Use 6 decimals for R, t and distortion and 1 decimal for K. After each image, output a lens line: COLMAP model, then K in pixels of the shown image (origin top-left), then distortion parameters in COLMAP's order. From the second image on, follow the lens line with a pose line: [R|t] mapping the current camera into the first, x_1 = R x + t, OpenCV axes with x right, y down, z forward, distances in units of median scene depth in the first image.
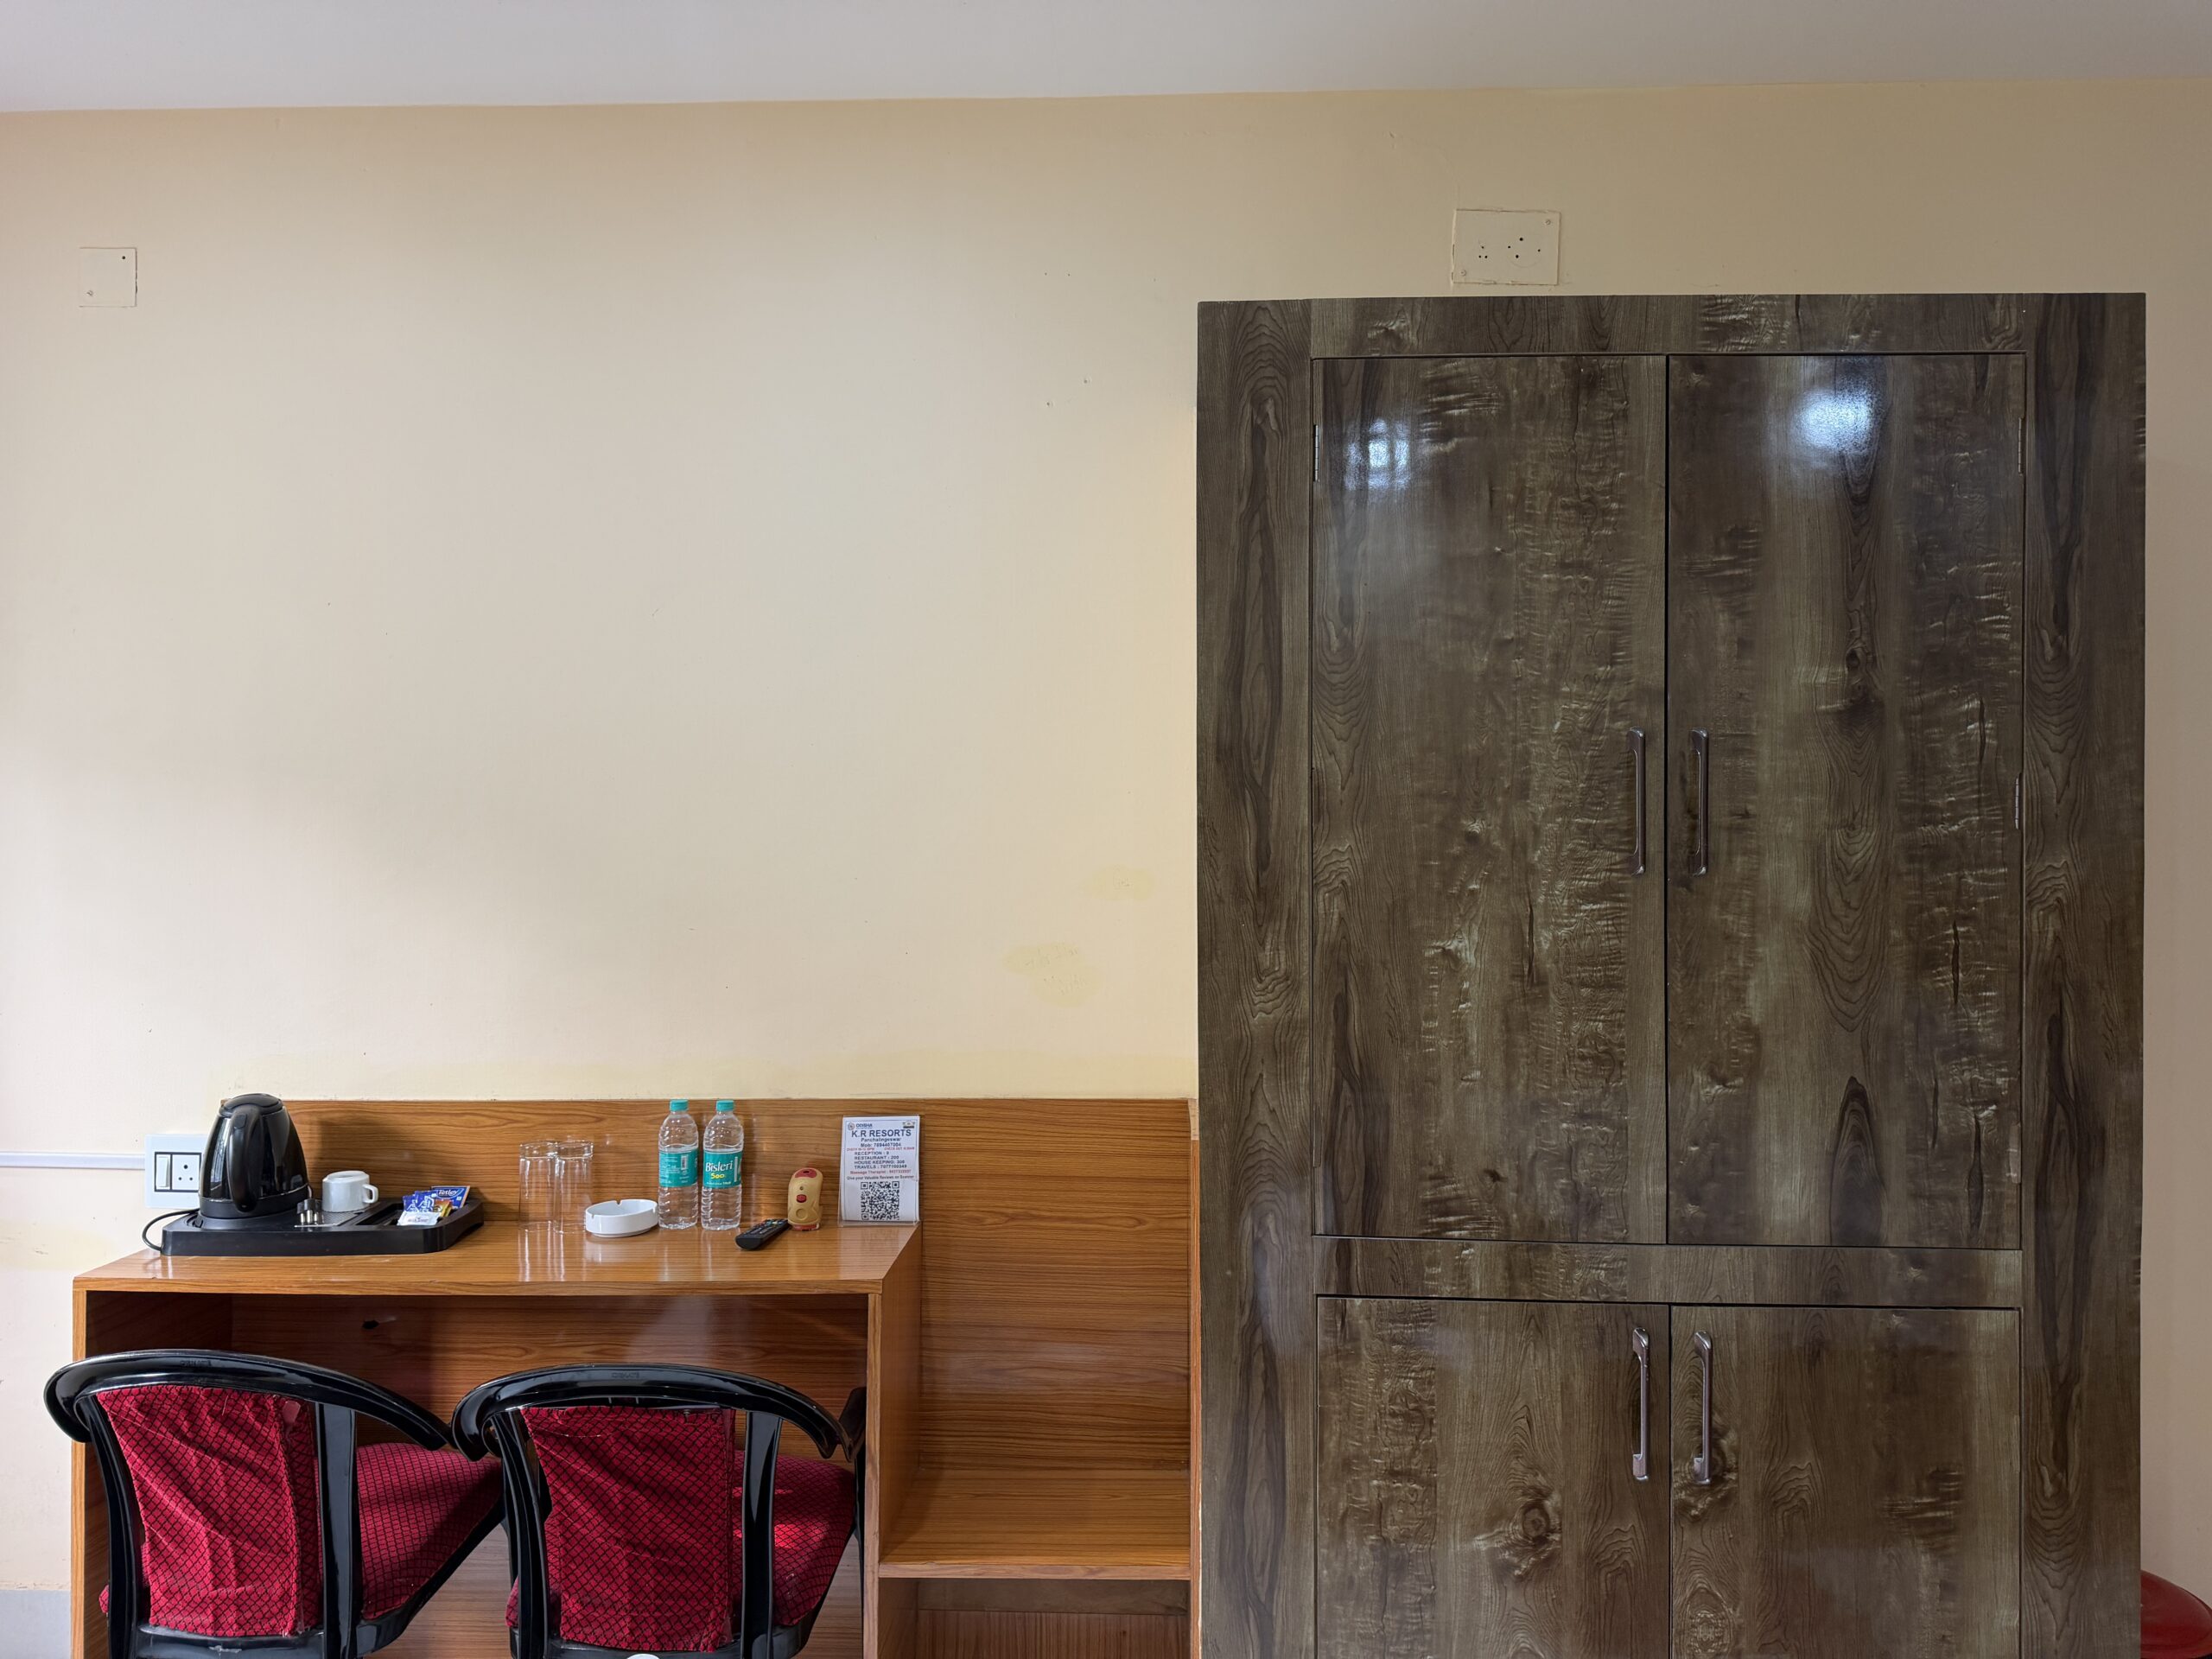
lens RADIAL K [[1563.1, 0, 1108.8], [0, 1563.1, 830.2], [0, 0, 1]] dist [0.033886, -0.040299]
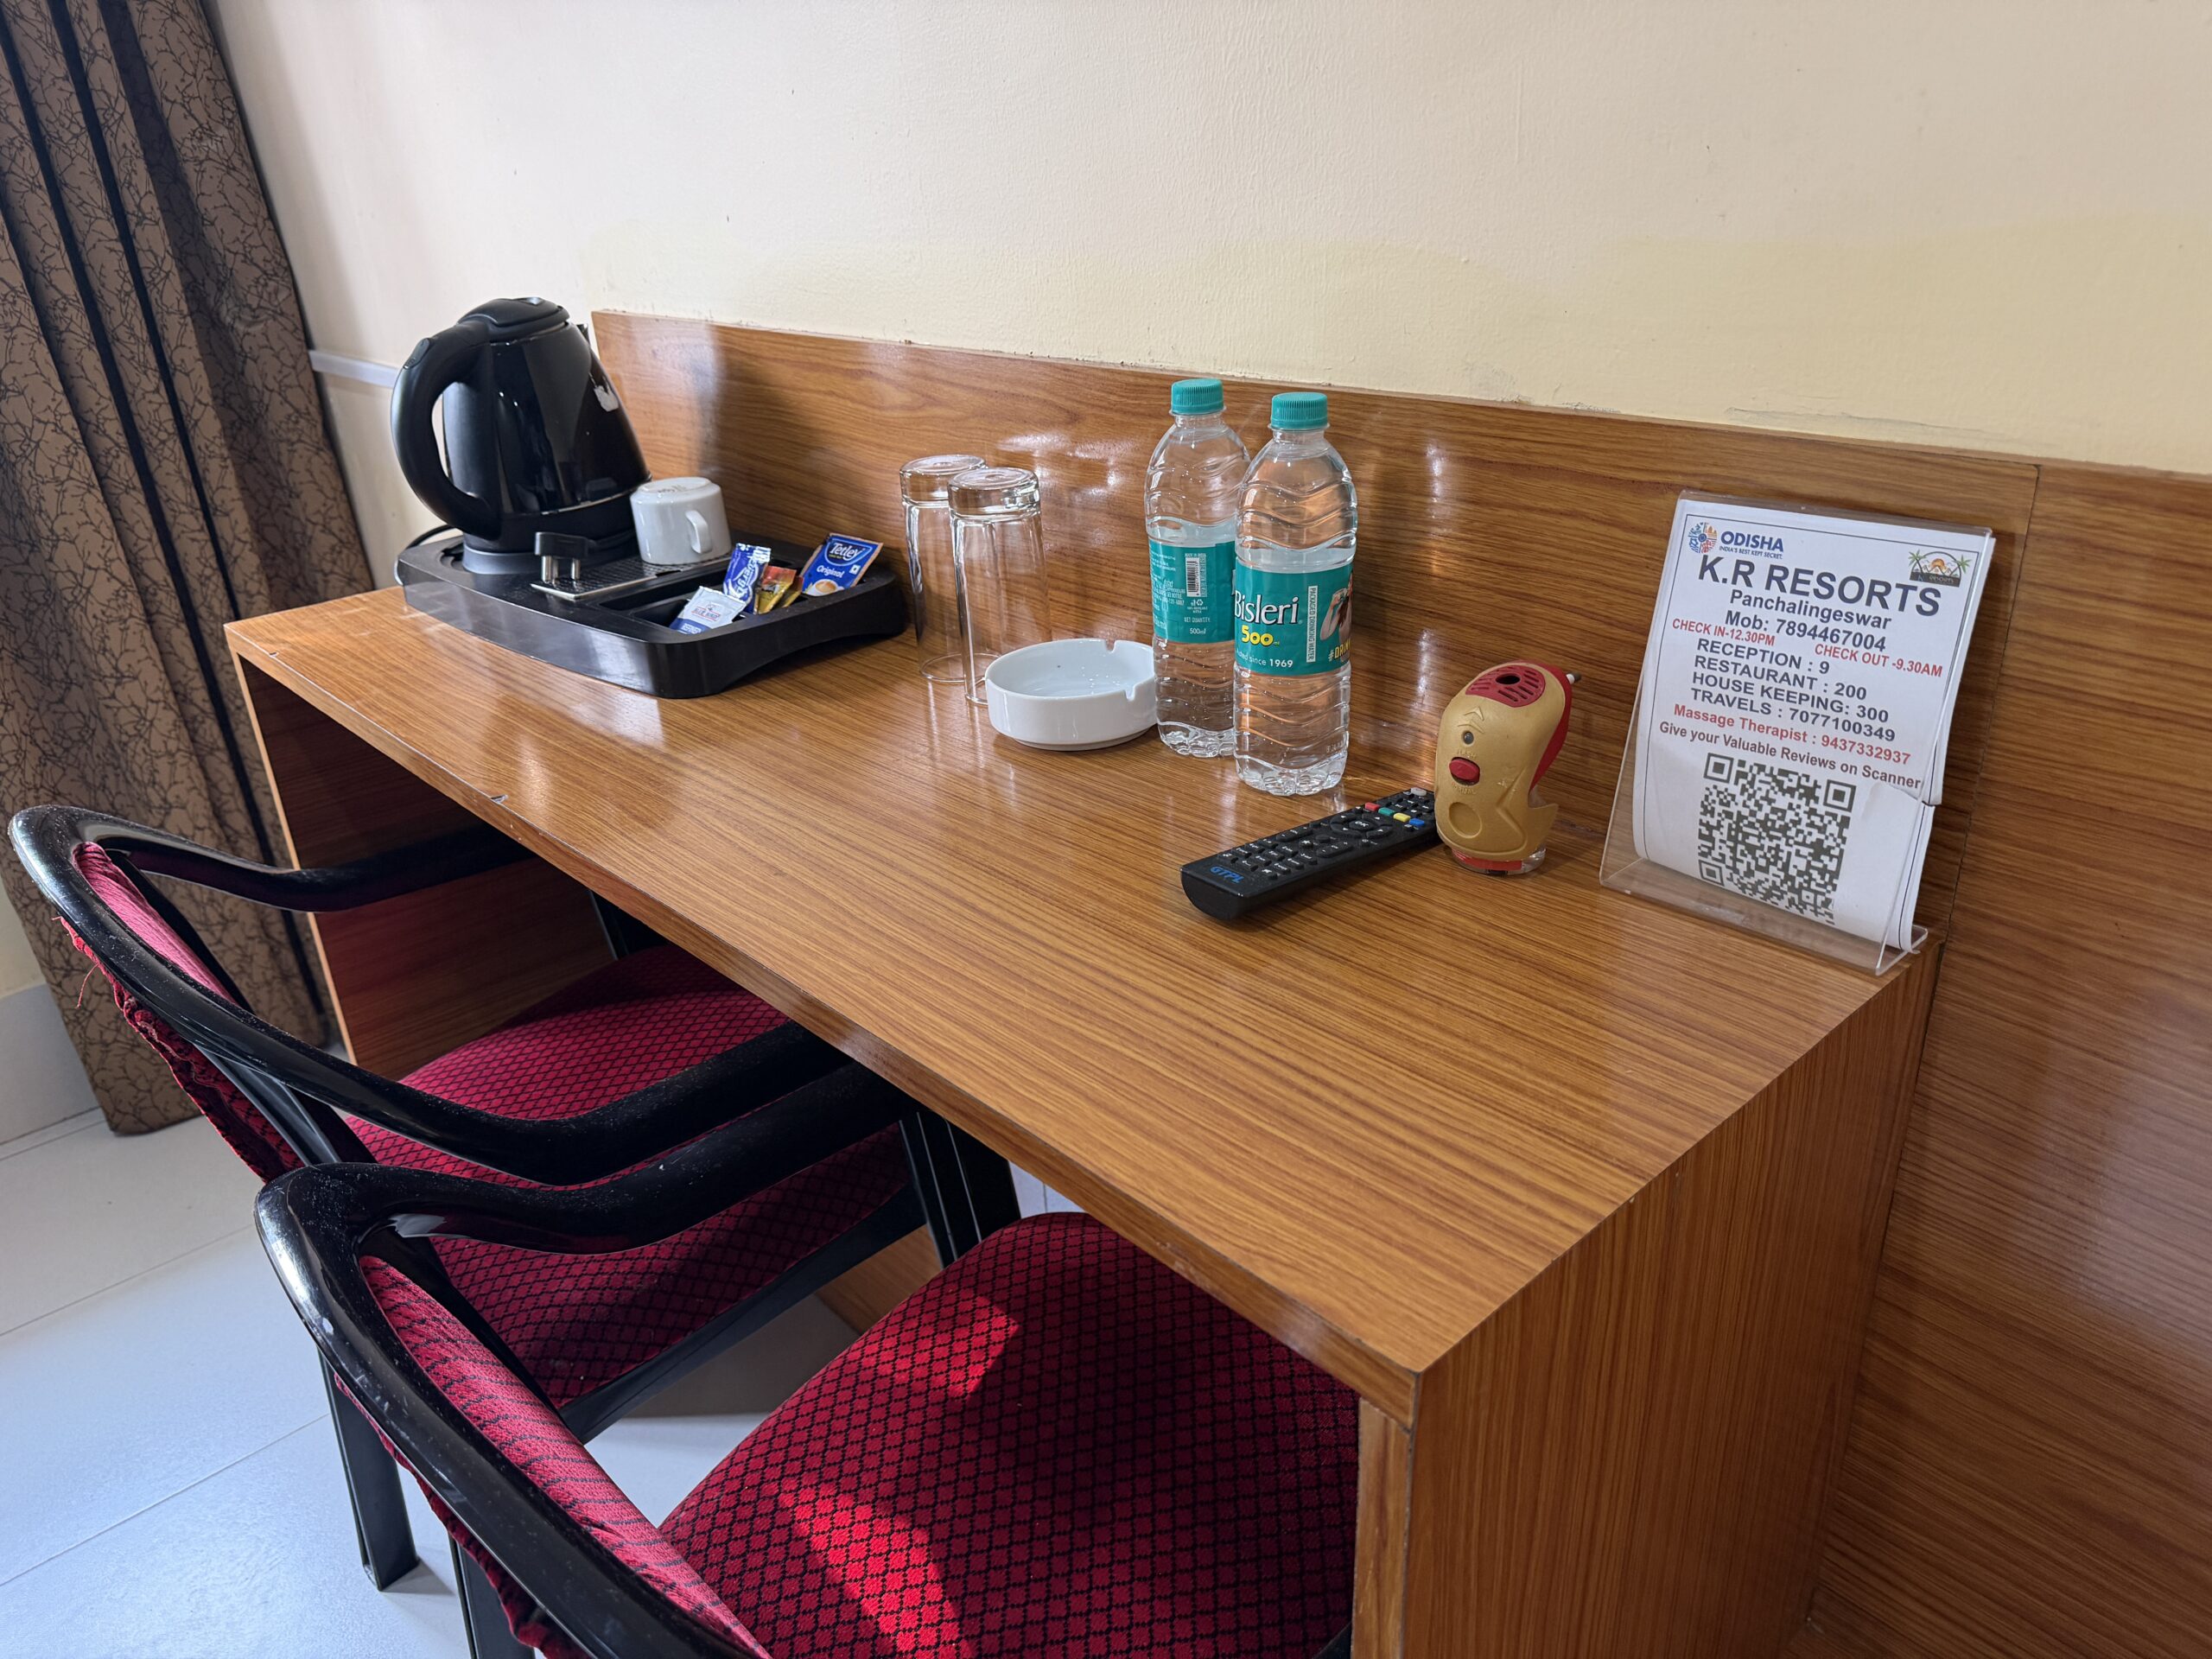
lens RADIAL K [[1563.1, 0, 1108.7], [0, 1563.1, 822.9], [0, 0, 1]] dist [0.033886, -0.040299]
pose [[0.701122, 0.265144, -0.661911, -0.050568], [0.055386, 0.905238, 0.421281, 0.118287], [0.710887, -0.332030, 0.619997, 0.759562]]
